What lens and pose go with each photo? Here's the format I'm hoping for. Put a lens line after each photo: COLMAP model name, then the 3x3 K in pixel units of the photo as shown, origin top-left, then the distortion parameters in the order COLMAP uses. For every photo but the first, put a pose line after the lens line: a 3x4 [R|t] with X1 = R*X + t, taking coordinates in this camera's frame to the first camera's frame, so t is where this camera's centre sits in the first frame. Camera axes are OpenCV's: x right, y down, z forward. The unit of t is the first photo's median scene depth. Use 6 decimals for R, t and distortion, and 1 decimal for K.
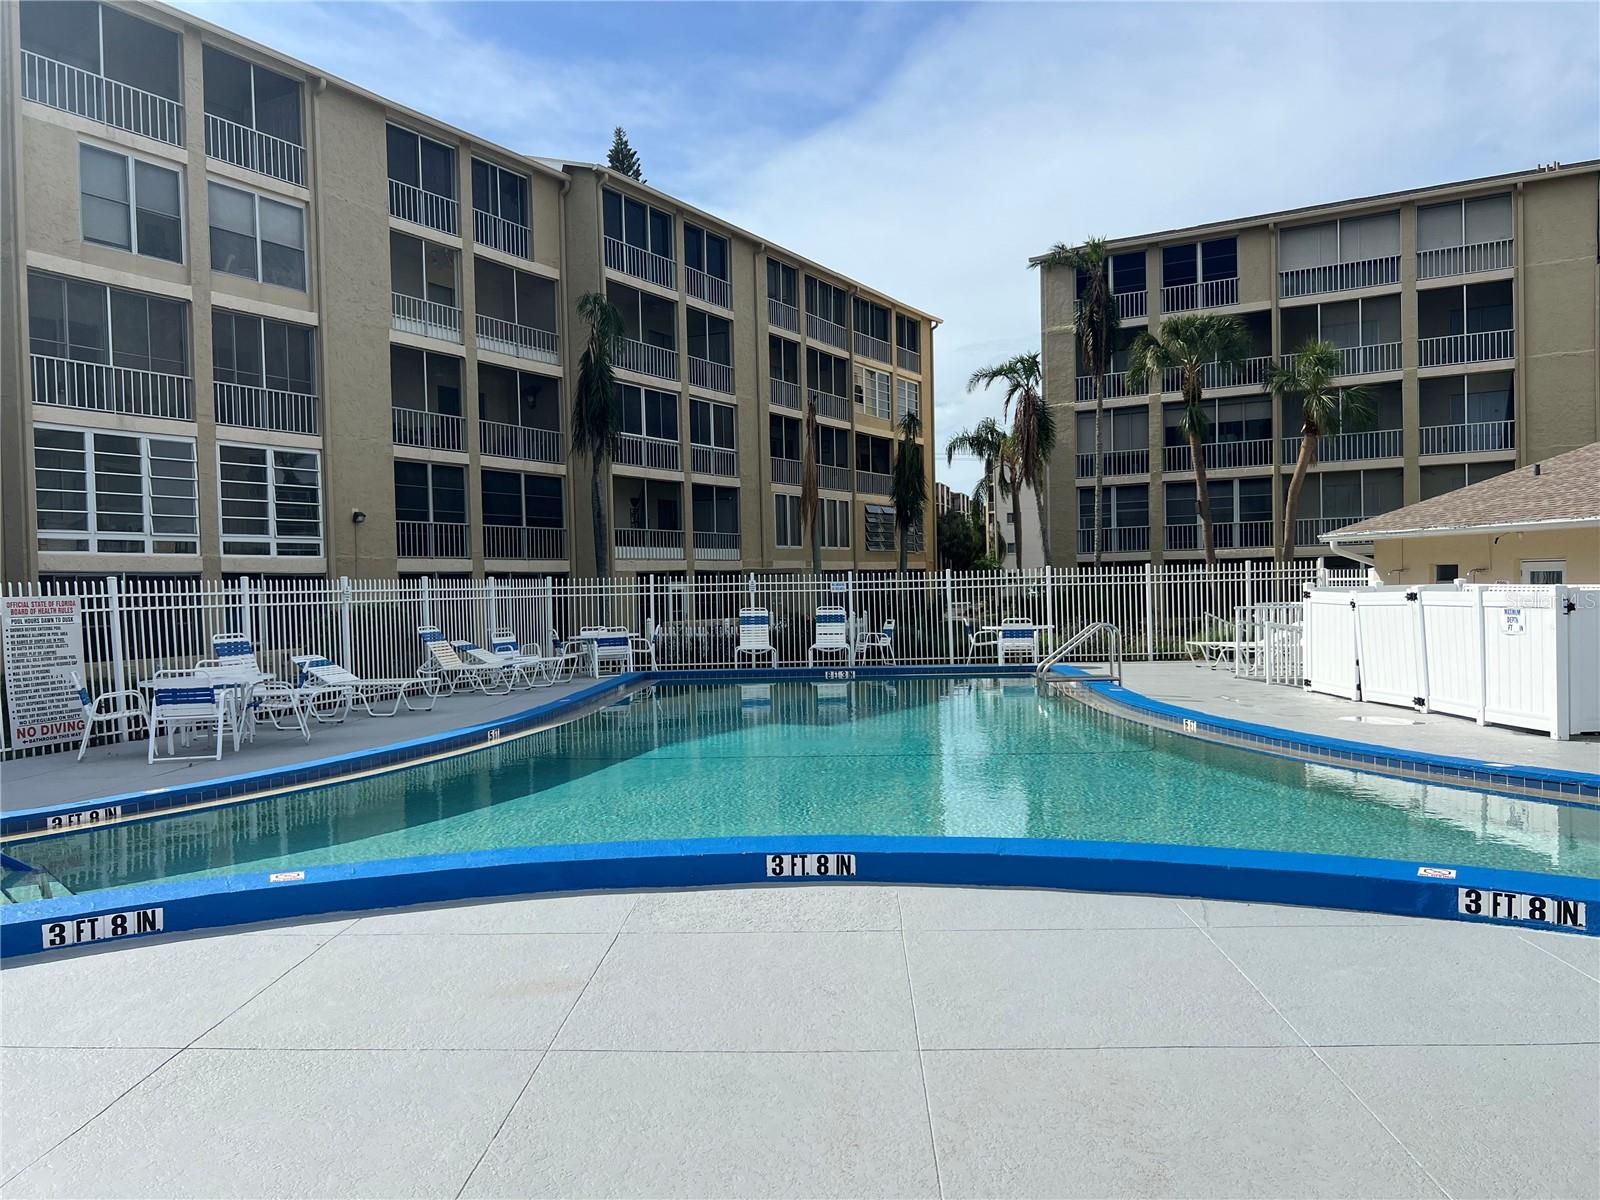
lens RADIAL K [[1213.3, 0, 800.0], [0, 1213.3, 600.0], [0, 0, 1]] dist [-0.030264, -0.002051]
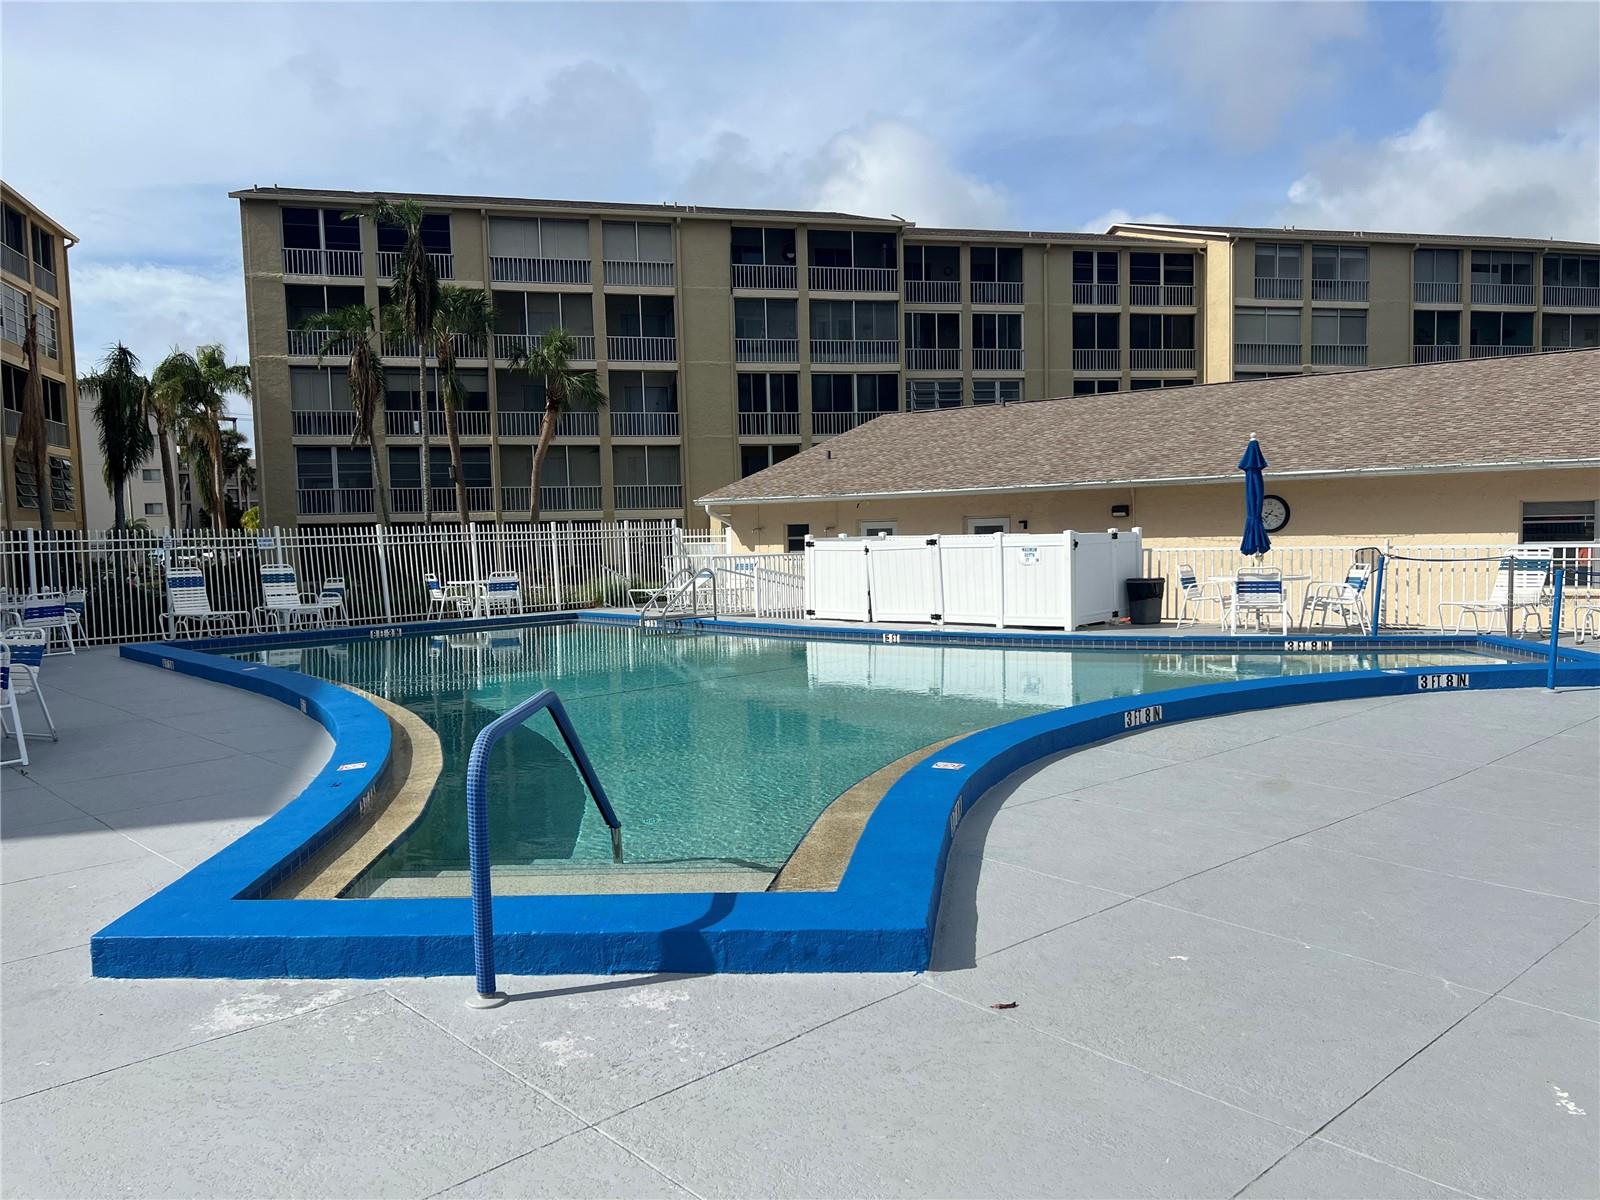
lens RADIAL K [[1174.1, 0, 800.0], [0, 1174.1, 600.0], [0, 0, 1]] dist [0.107554, -0.148282]
pose [[0.682635, -0.038566, 0.729741, -0.225361], [0.018991, 0.999205, 0.035042, 0.005084], [-0.730513, -0.010063, 0.682825, 0.068862]]
